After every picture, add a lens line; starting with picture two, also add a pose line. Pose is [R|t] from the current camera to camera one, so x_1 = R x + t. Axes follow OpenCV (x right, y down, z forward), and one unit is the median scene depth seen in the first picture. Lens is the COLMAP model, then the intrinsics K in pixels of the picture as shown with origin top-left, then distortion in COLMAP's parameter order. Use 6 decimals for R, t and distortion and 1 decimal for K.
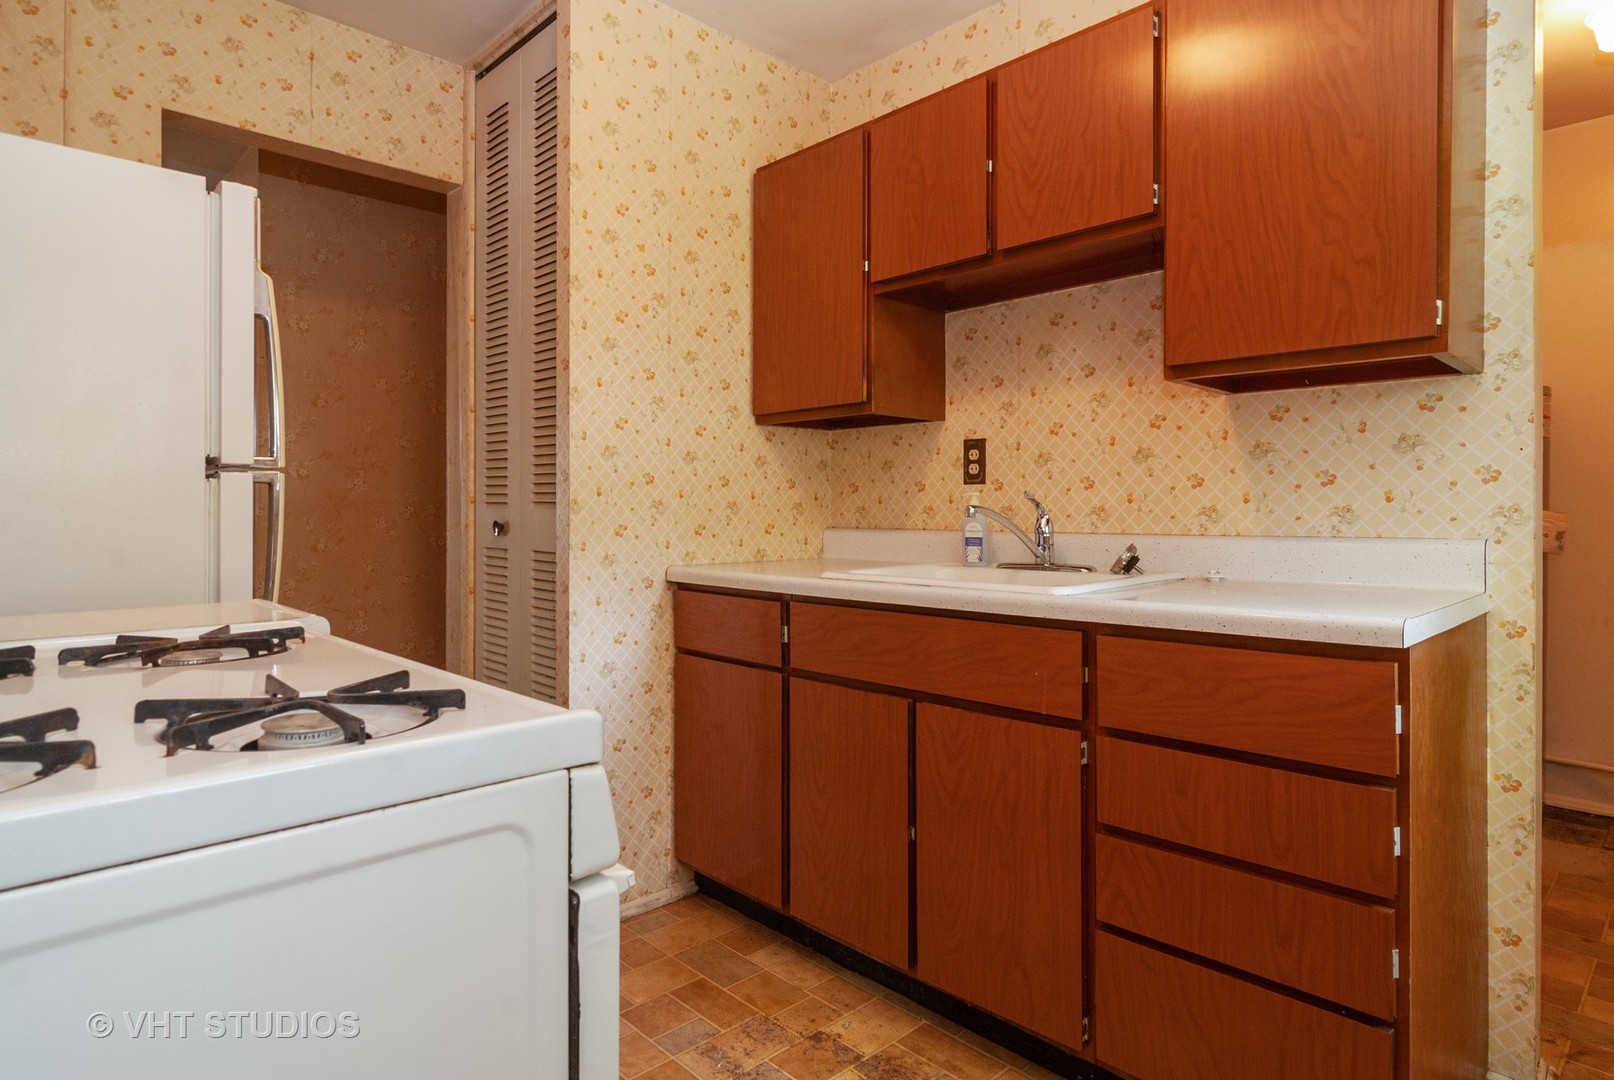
lens RADIAL K [[882.3, 0, 809.0], [0, 882.3, 503.6], [0, 0, 1]] dist [0.004413, 0.000952]
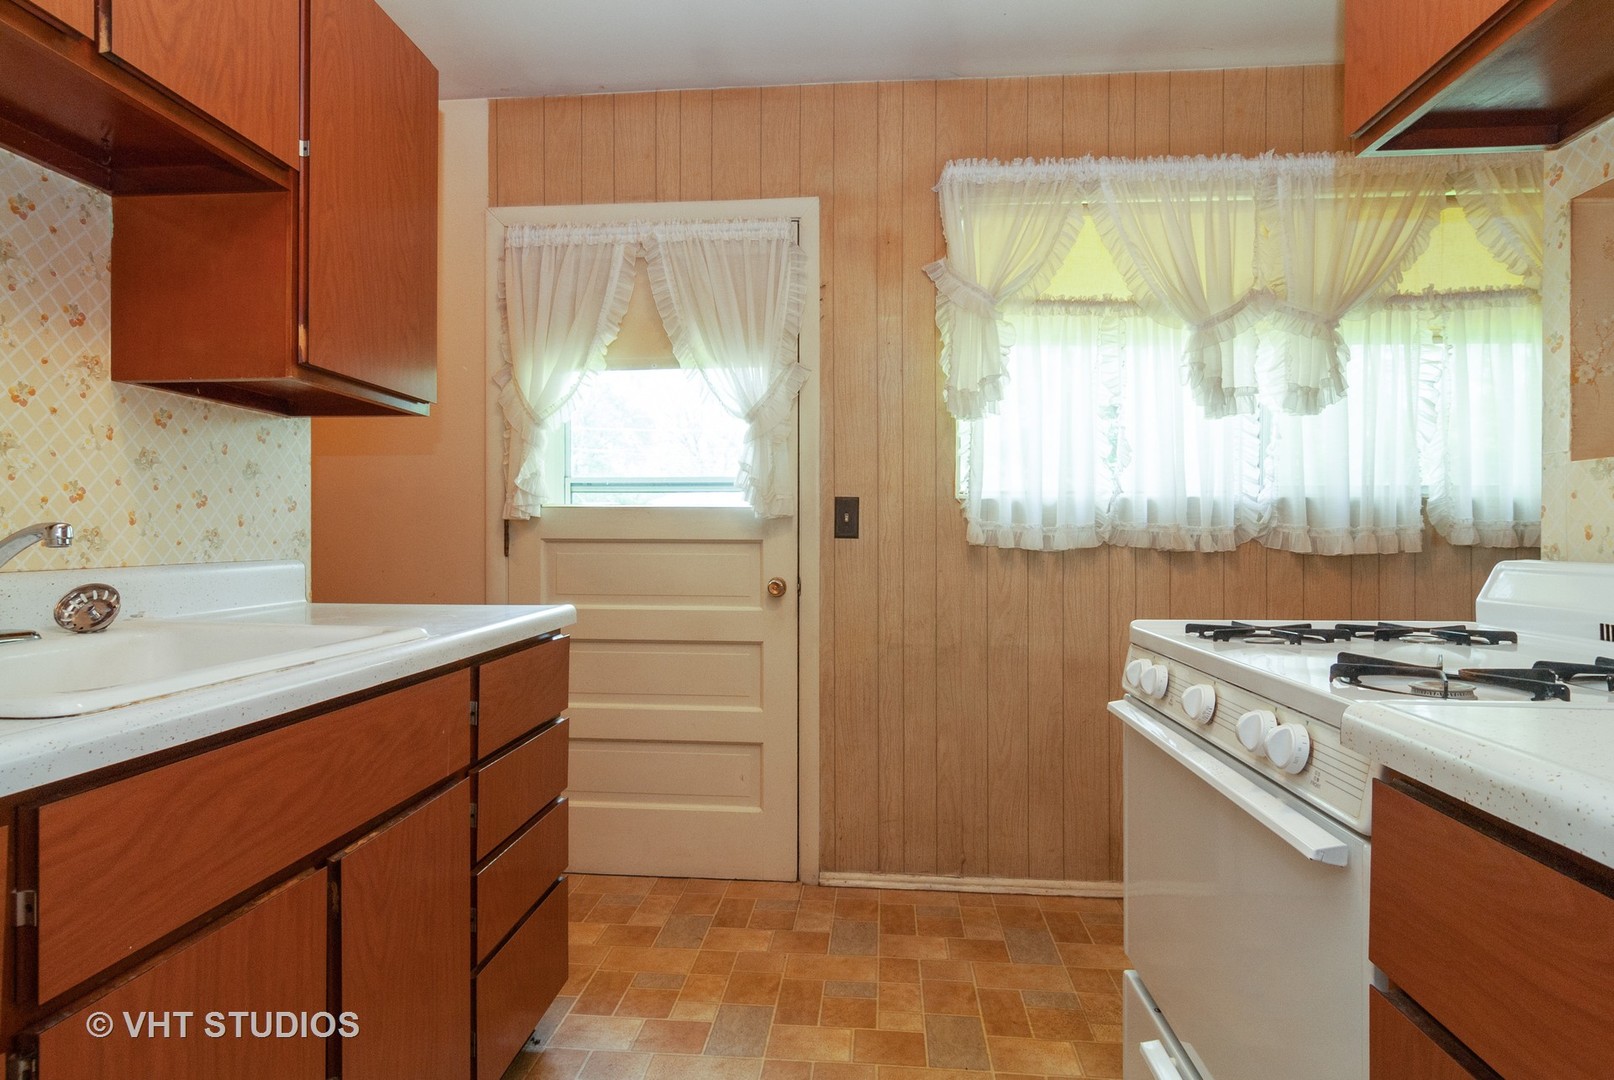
lens RADIAL K [[882.3, 0, 807.5], [0, 882.3, 540.8], [0, 0, 1]] dist [0.004413, 0.000952]
pose [[-0.657061, -0.004752, 0.753823, -0.489177], [-0.008005, 0.999968, -0.000673, 0.009374], [-0.753795, -0.006477, -0.657078, 1.064004]]
